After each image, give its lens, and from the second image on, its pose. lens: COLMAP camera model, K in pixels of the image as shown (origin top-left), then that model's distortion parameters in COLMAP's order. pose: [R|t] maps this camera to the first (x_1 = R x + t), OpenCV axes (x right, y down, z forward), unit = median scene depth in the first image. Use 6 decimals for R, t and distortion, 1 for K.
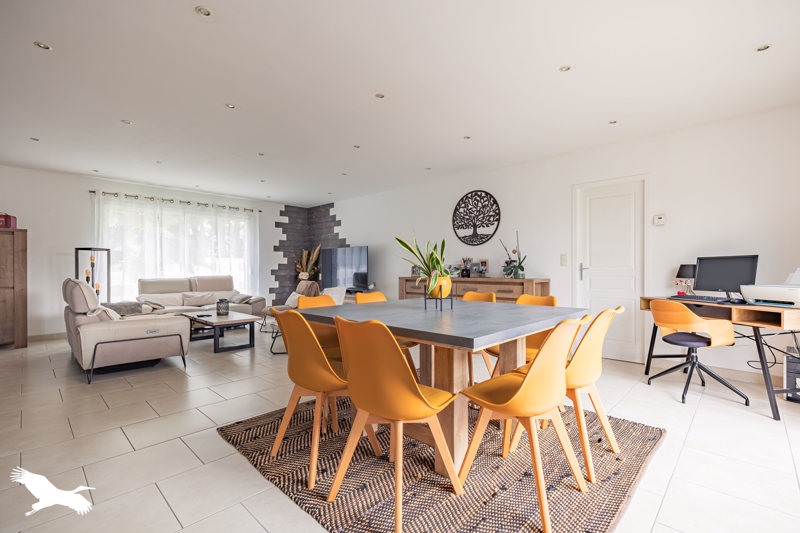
lens RADIAL K [[361.3, 0, 399.4], [0, 361.3, 268.6], [0, 0, 1]] dist [0.010398, -0.000495]
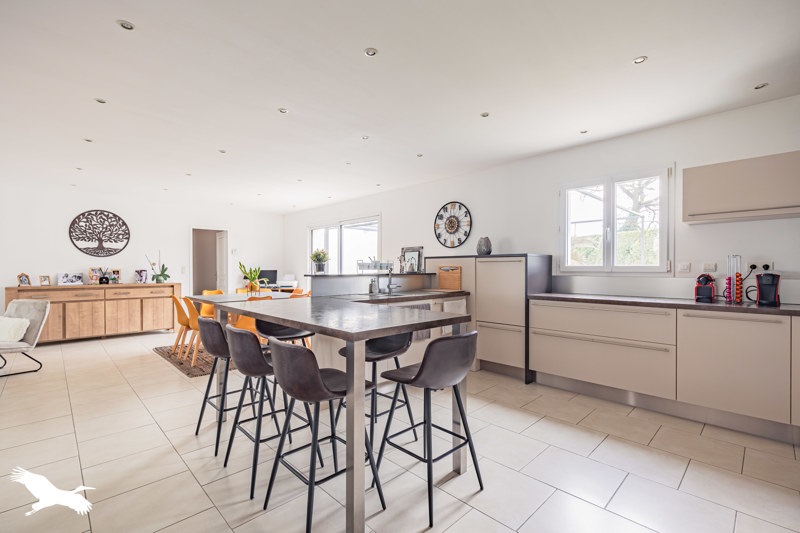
lens RADIAL K [[361.3, 0, 400.3], [0, 361.3, 268.0], [0, 0, 1]] dist [0.010398, -0.000495]
pose [[0.033321, 0.000232, 0.999445, -0.419605], [-0.006081, 0.999982, -0.000029, -0.014830], [-0.999426, -0.006077, 0.033321, -0.005882]]
